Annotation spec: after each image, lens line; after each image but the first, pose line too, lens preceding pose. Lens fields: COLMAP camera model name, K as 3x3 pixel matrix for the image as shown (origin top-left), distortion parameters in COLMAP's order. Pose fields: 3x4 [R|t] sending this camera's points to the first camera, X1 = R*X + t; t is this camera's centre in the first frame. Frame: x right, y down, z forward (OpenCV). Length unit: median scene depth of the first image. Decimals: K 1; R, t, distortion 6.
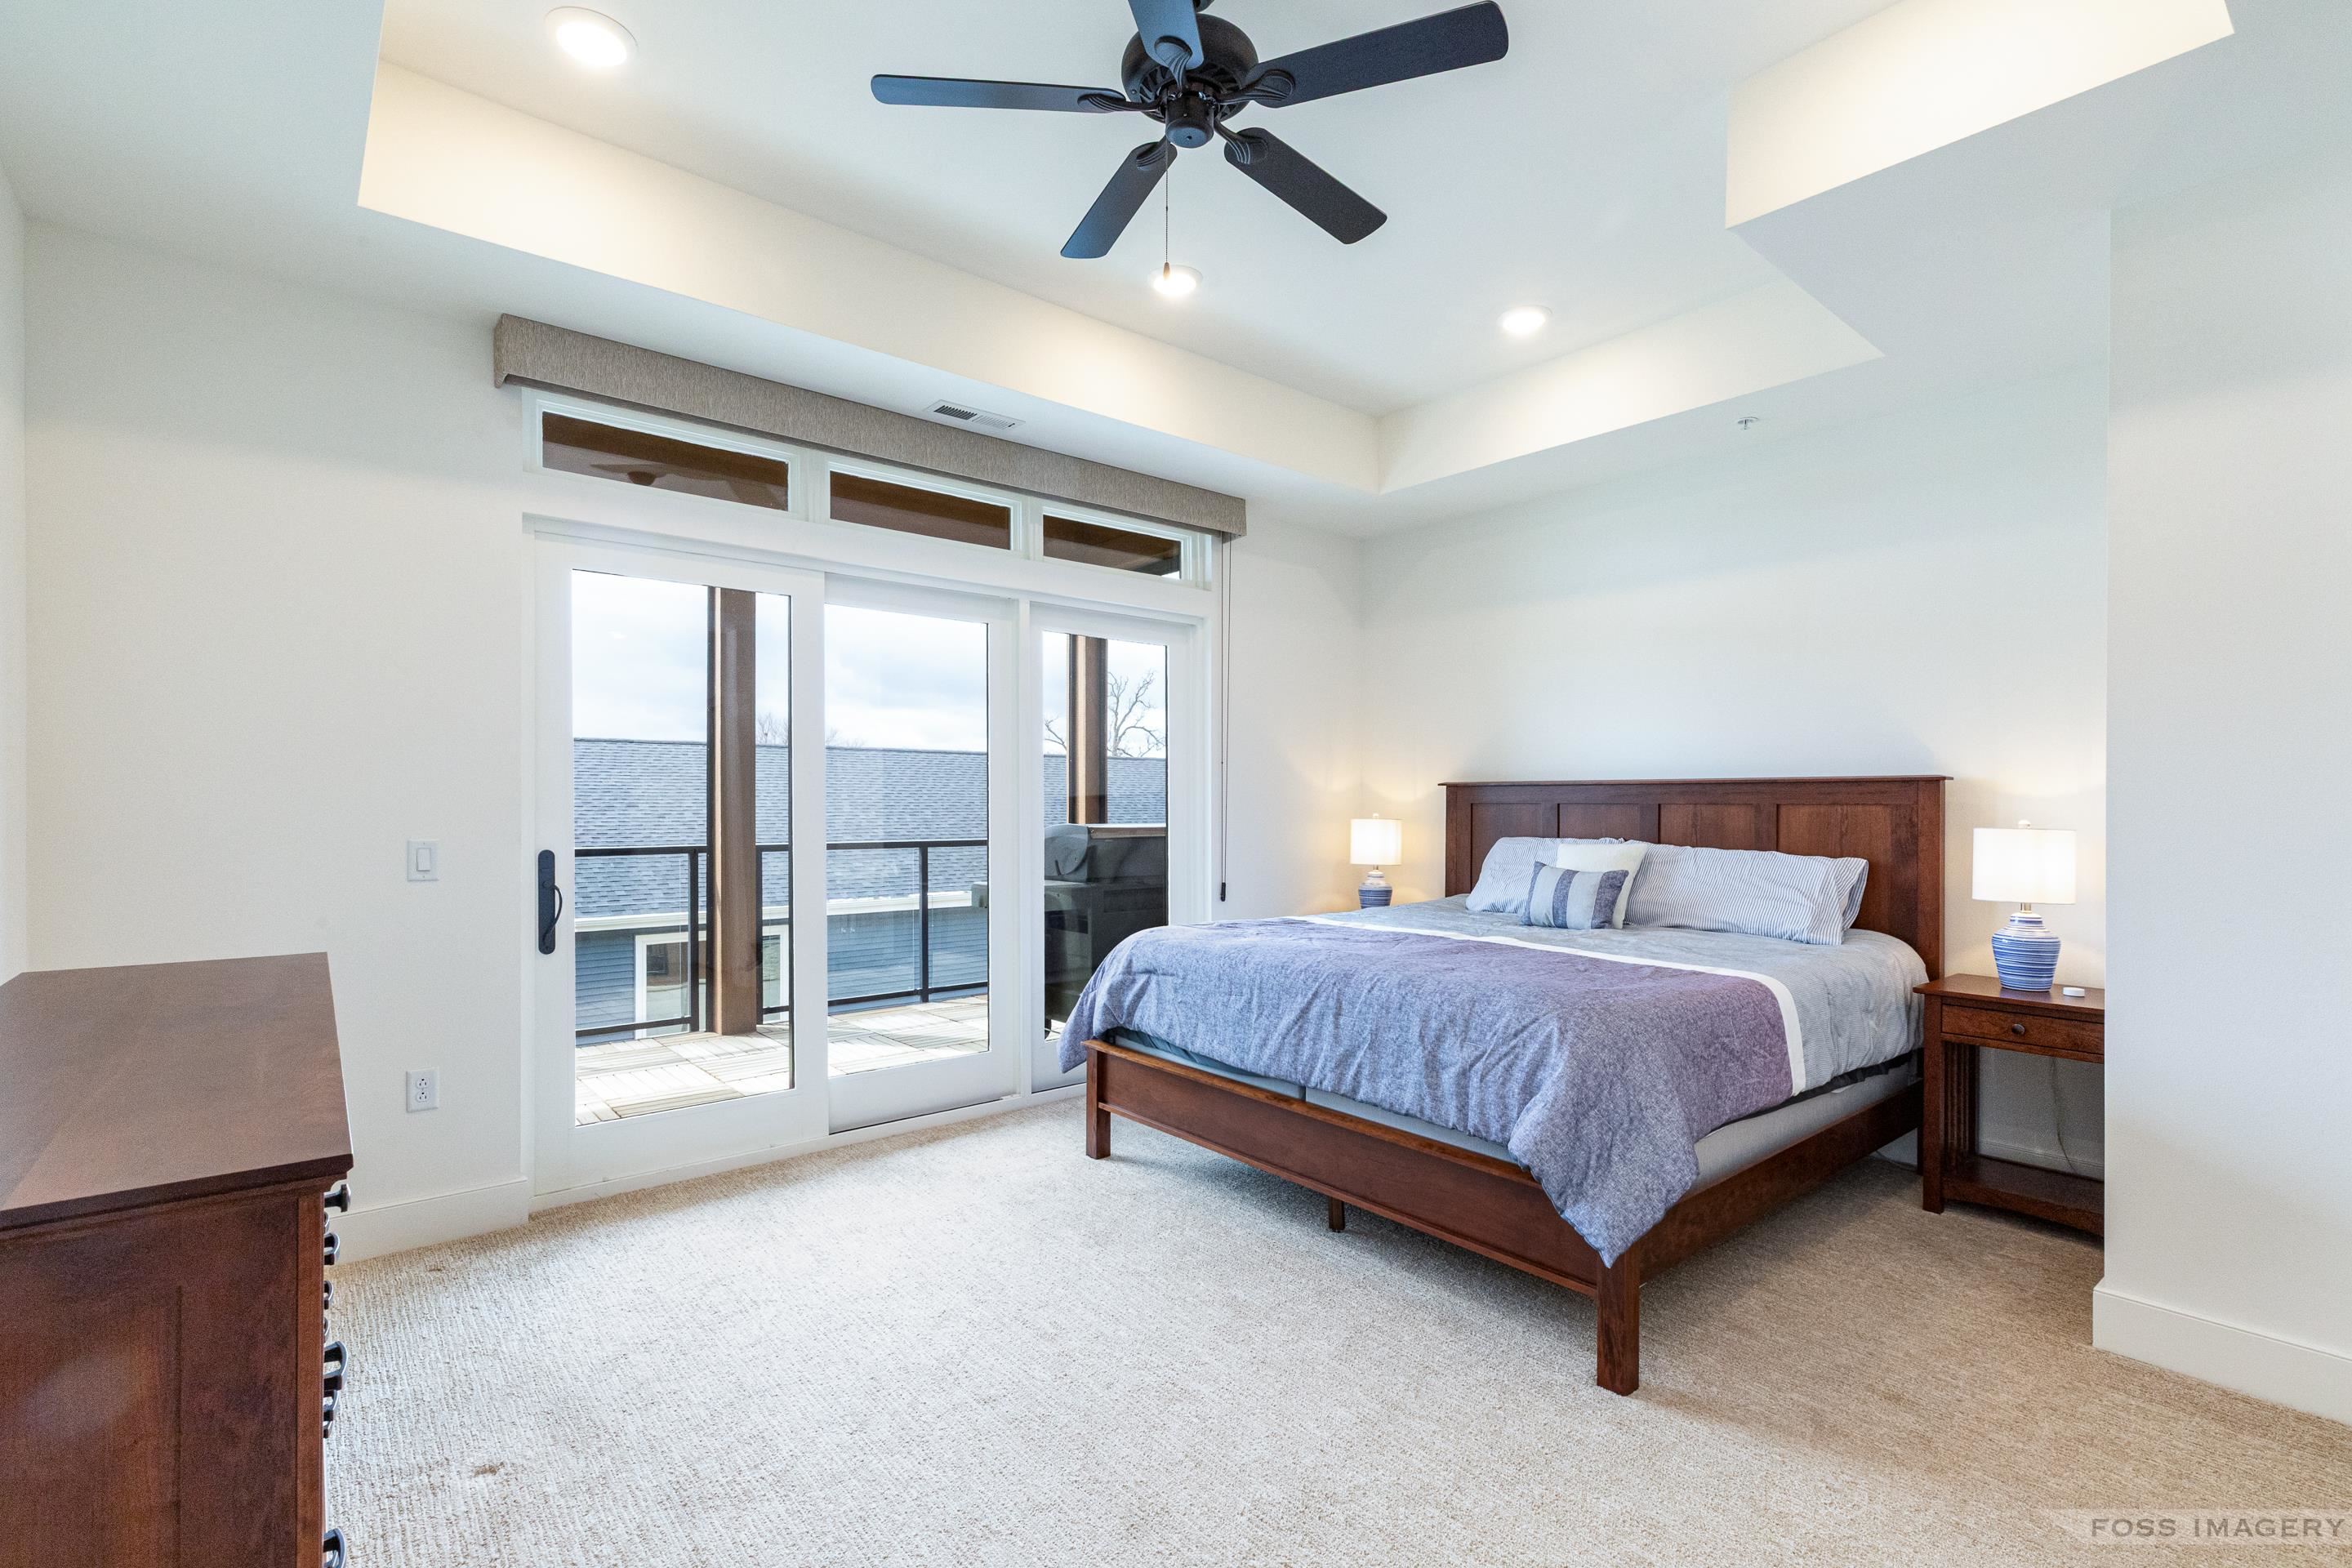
lens RADIAL K [[1066.5, 0, 1177.4], [0, 1066.5, 782.3], [0, 0, 1]] dist [0.012919, -0.000511]
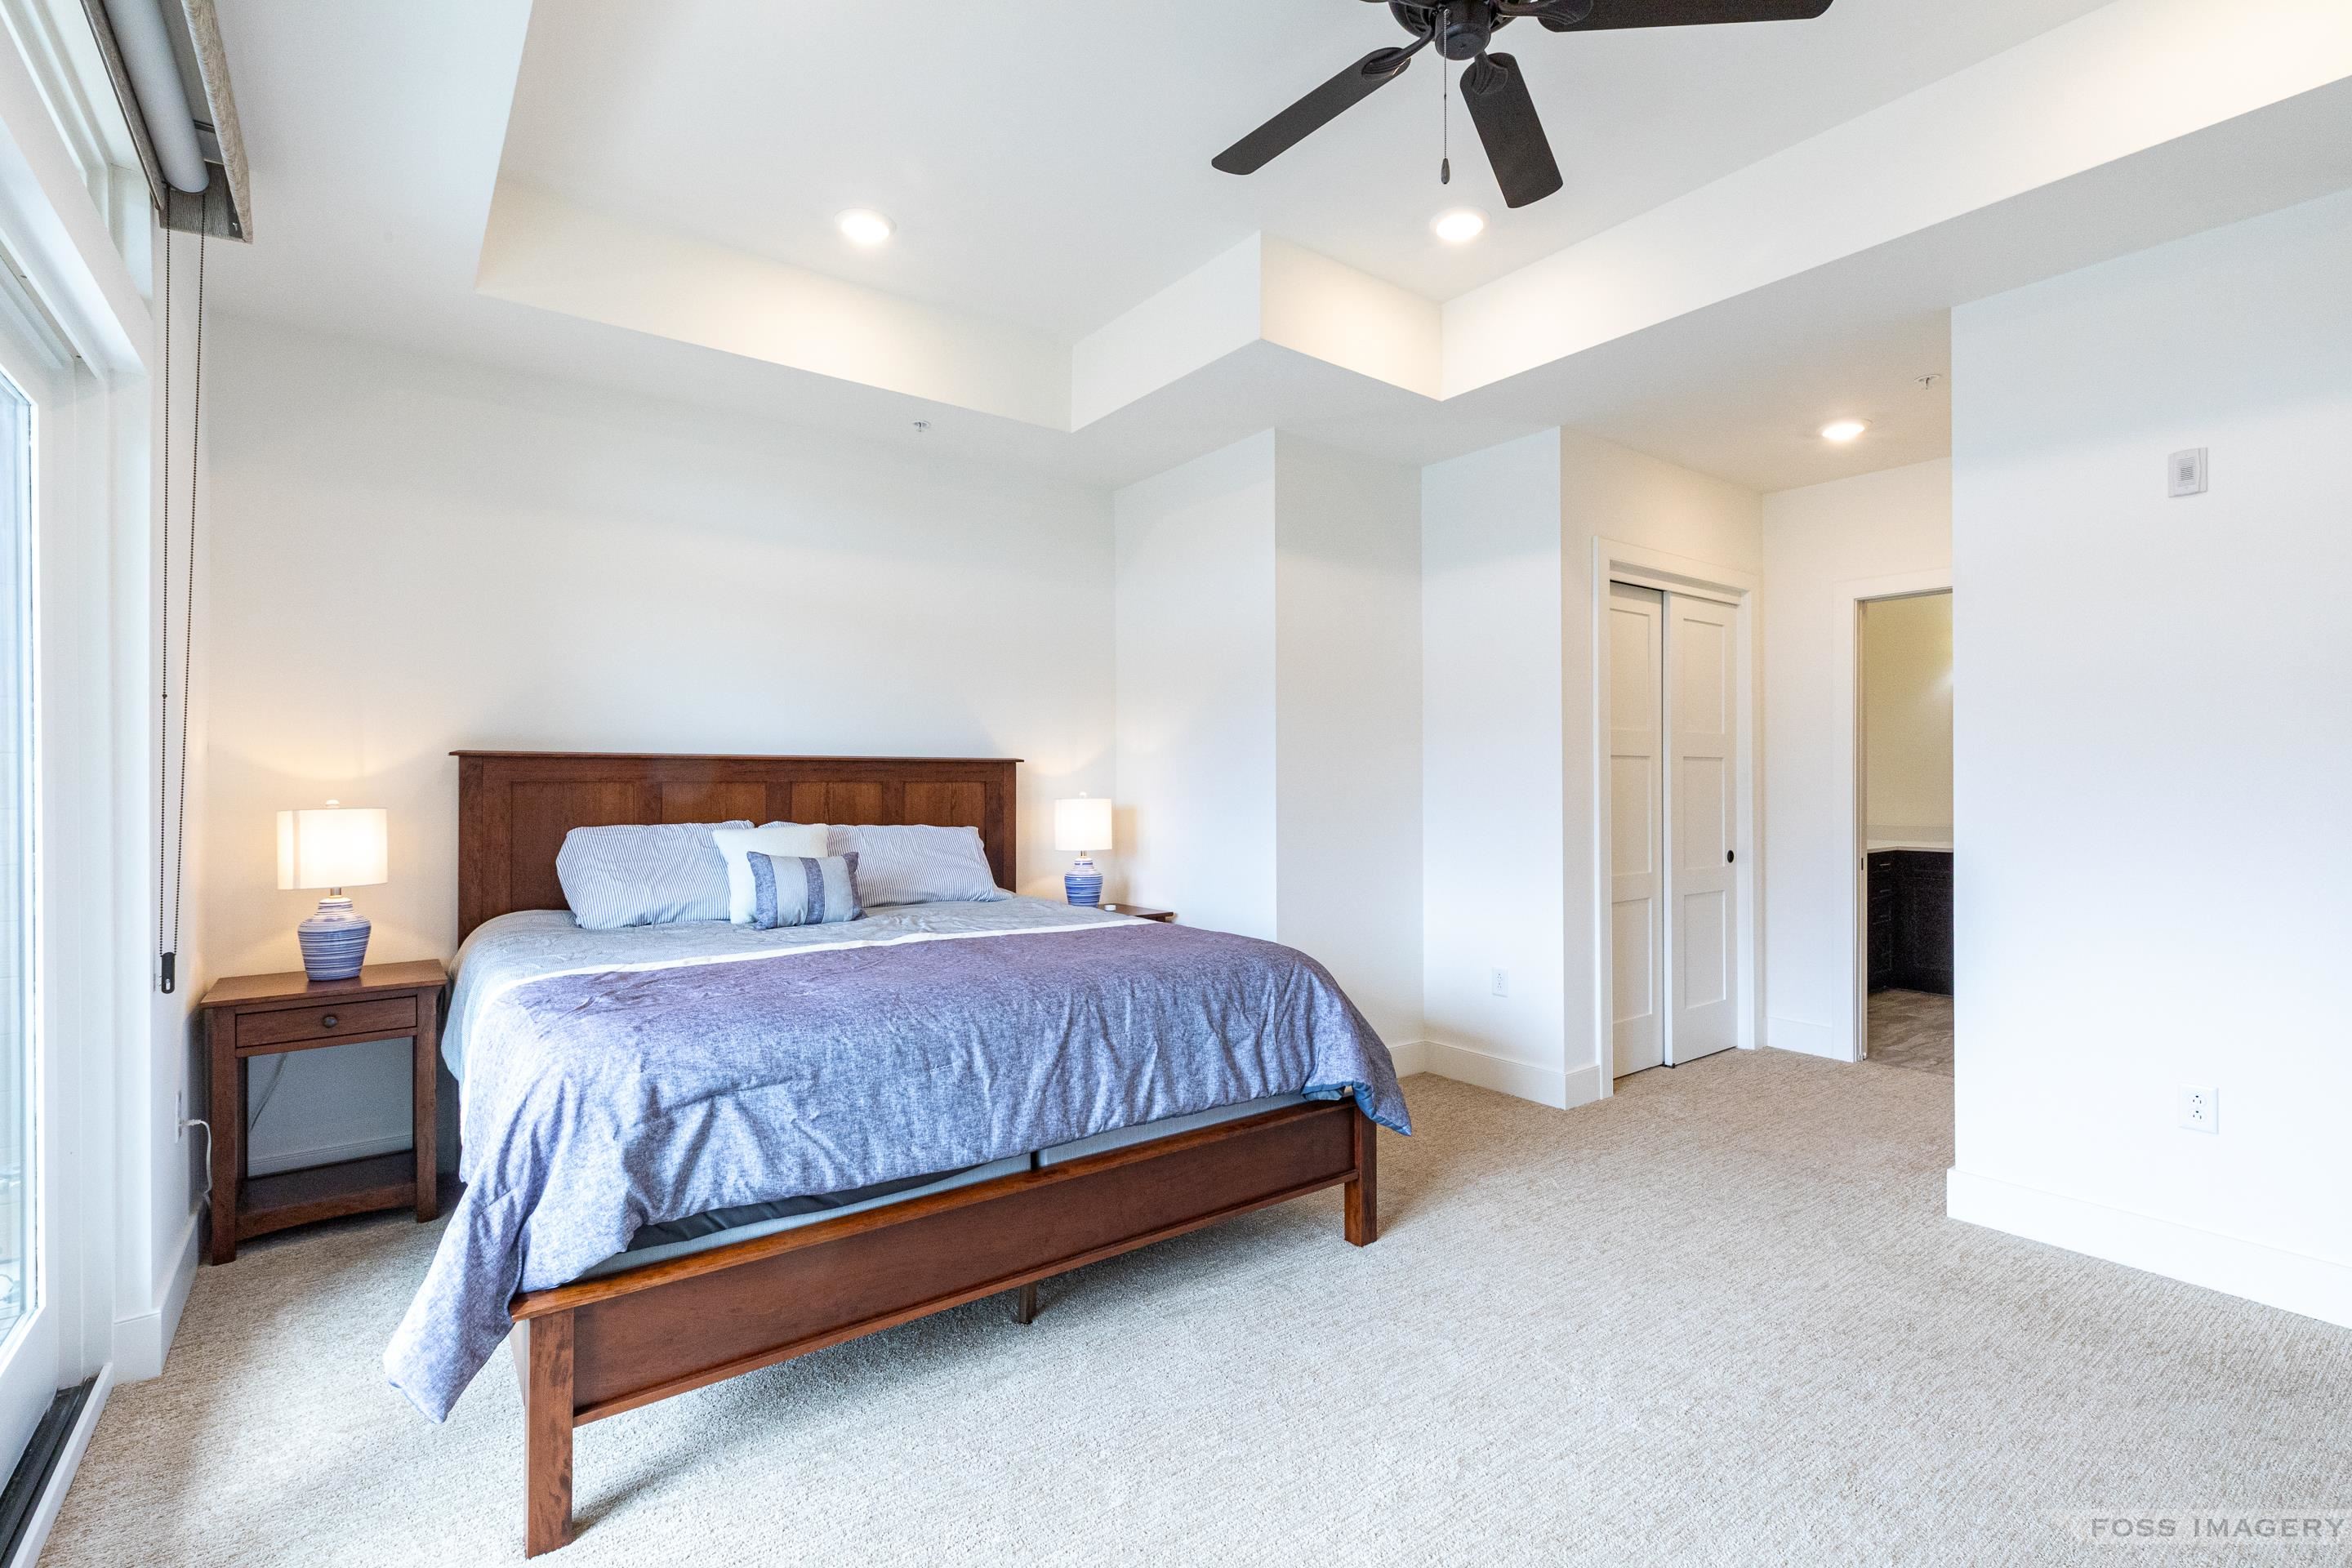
lens RADIAL K [[1066.5, 0, 1177.4], [0, 1066.5, 782.3], [0, 0, 1]] dist [0.012919, -0.000511]
pose [[0.055734, 0.000142, 0.998446, -0.569436], [-0.015281, 0.999883, 0.000710, 0.019230], [-0.998329, -0.015296, 0.055730, 0.773470]]
